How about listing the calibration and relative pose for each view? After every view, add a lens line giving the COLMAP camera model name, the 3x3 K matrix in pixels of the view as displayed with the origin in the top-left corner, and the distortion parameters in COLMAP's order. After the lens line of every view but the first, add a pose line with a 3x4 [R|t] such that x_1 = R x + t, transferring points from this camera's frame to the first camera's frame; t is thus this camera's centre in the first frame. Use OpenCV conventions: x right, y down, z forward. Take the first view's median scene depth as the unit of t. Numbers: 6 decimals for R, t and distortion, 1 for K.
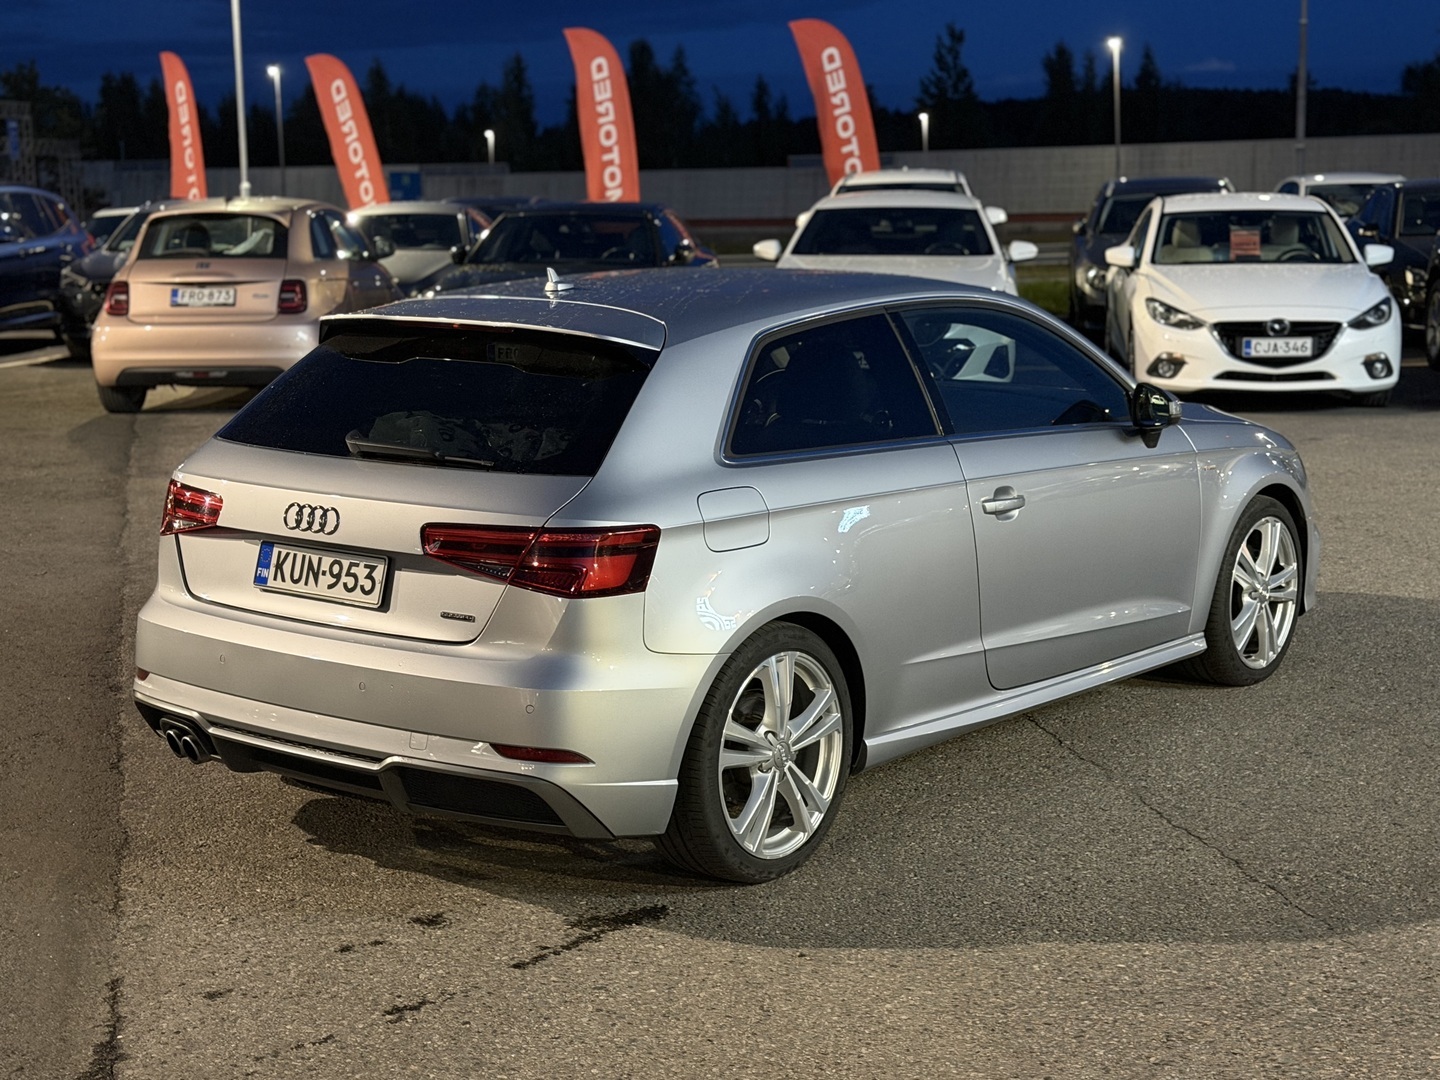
lens RADIAL K [[2253.5, 0, 720.0], [0, 2253.5, 540.0], [0, 0, 1]] dist [0.041012, 0.067544]
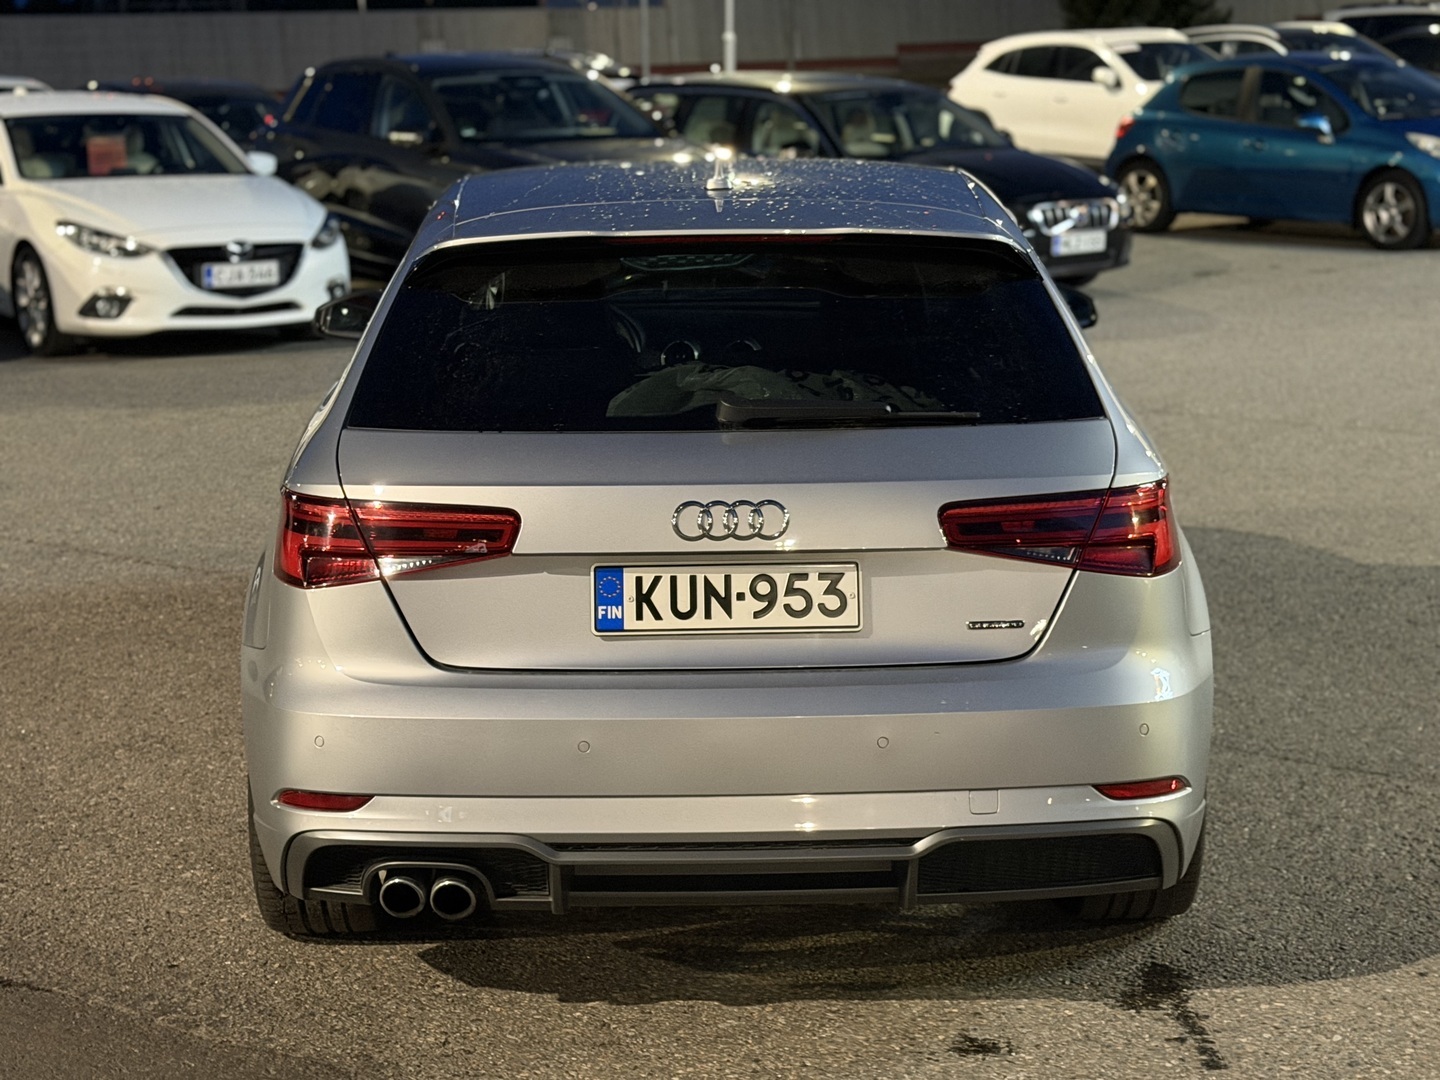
lens RADIAL K [[2579.6, 0, 720.0], [0, 2579.6, 540.0], [0, 0, 1]] dist [0.235915, -0.112632]
pose [[0.772900, -0.118446, 0.623374, -0.660801], [0.112347, 0.992446, 0.049276, -0.041729], [-0.624502, 0.031949, 0.780369, 0.374177]]
